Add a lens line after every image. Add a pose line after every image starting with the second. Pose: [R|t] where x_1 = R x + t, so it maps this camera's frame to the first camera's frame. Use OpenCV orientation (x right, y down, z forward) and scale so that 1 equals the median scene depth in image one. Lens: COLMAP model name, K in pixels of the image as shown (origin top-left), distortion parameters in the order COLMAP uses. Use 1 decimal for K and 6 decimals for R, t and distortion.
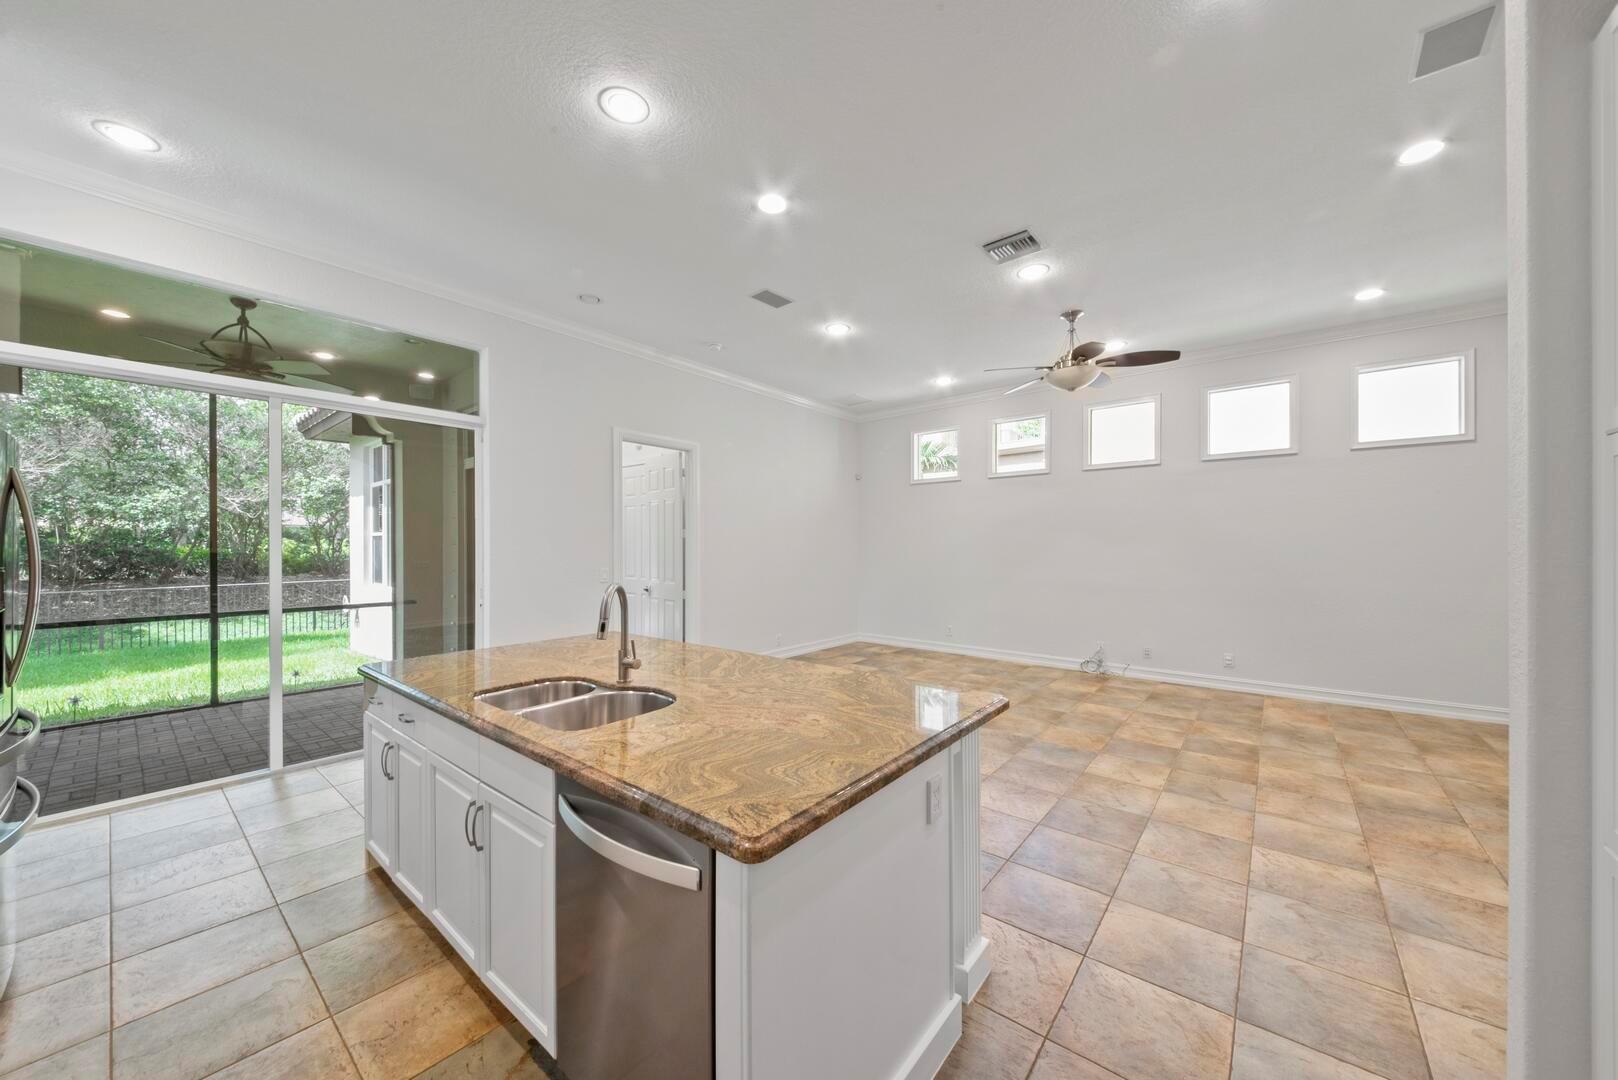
lens RADIAL K [[573.5, 0, 818.4], [0, 573.5, 544.7], [0, 0, 1]] dist [-0.000156, -0.004637]
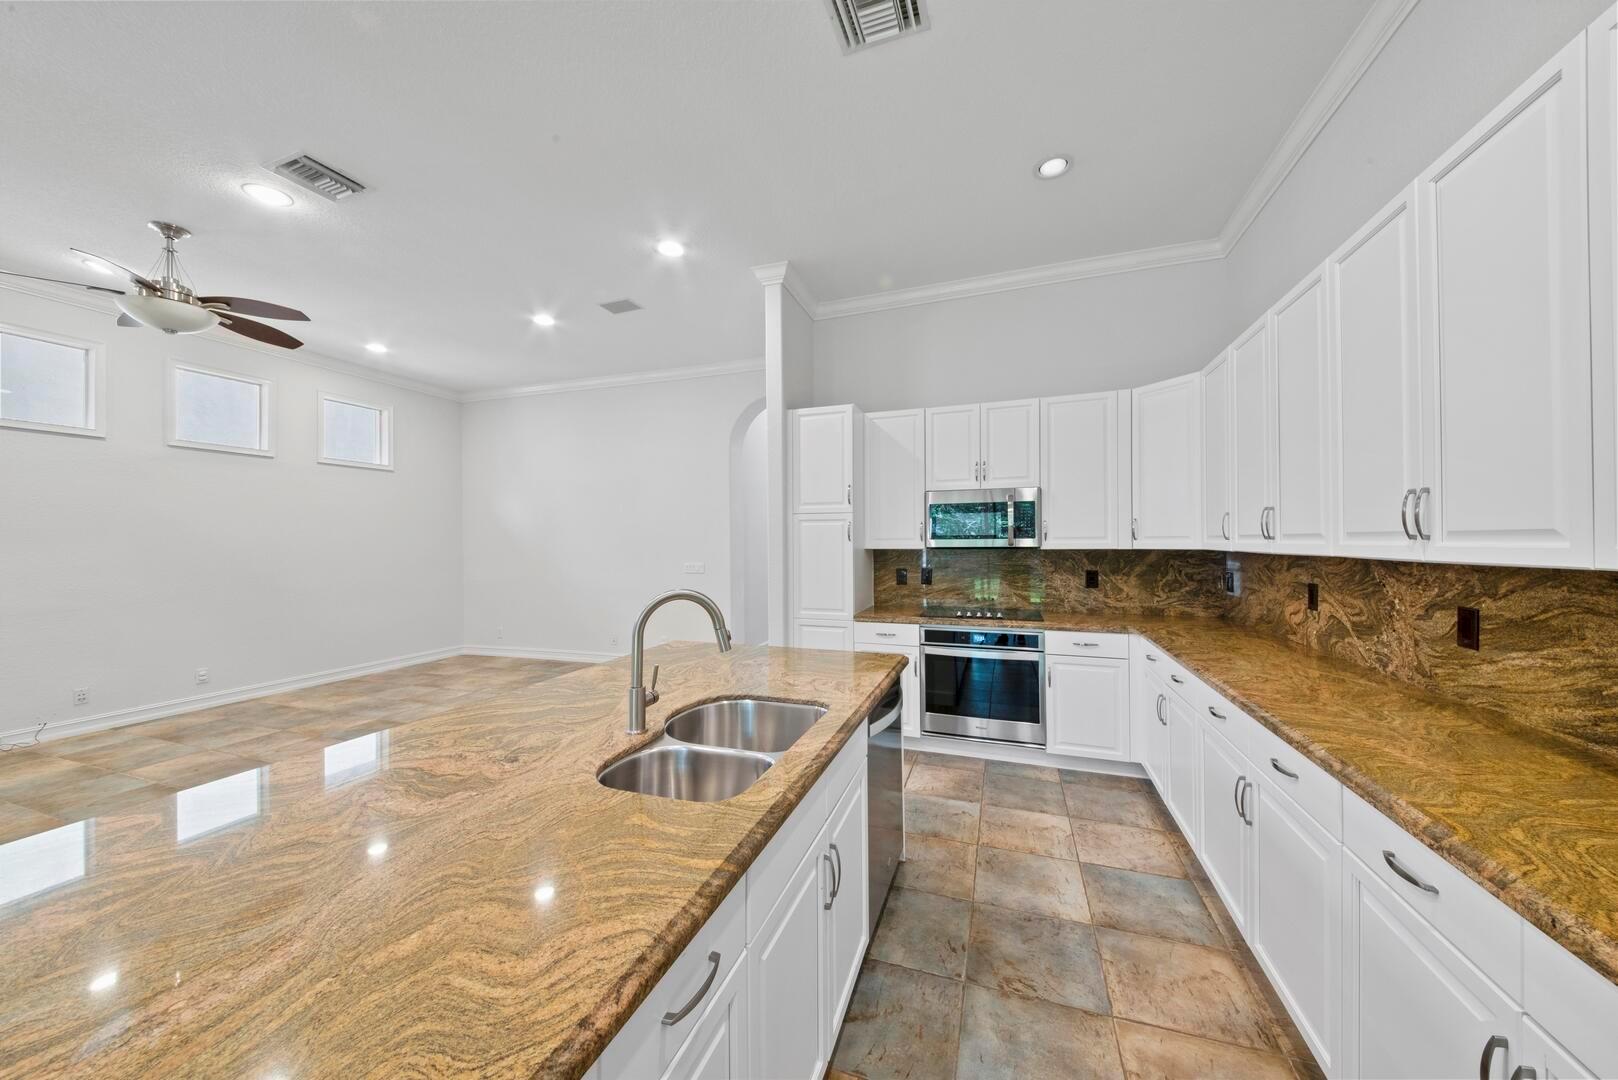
lens RADIAL K [[554.1, 0, 809.0], [0, 554.1, 540.0], [0, 0, 1]] dist [0.010634, -0.000159]
pose [[-0.324767, 0.004185, 0.945785, -1.103881], [0.005518, 0.999982, -0.002530, -0.002689], [-0.945778, 0.004397, -0.324784, 1.045963]]
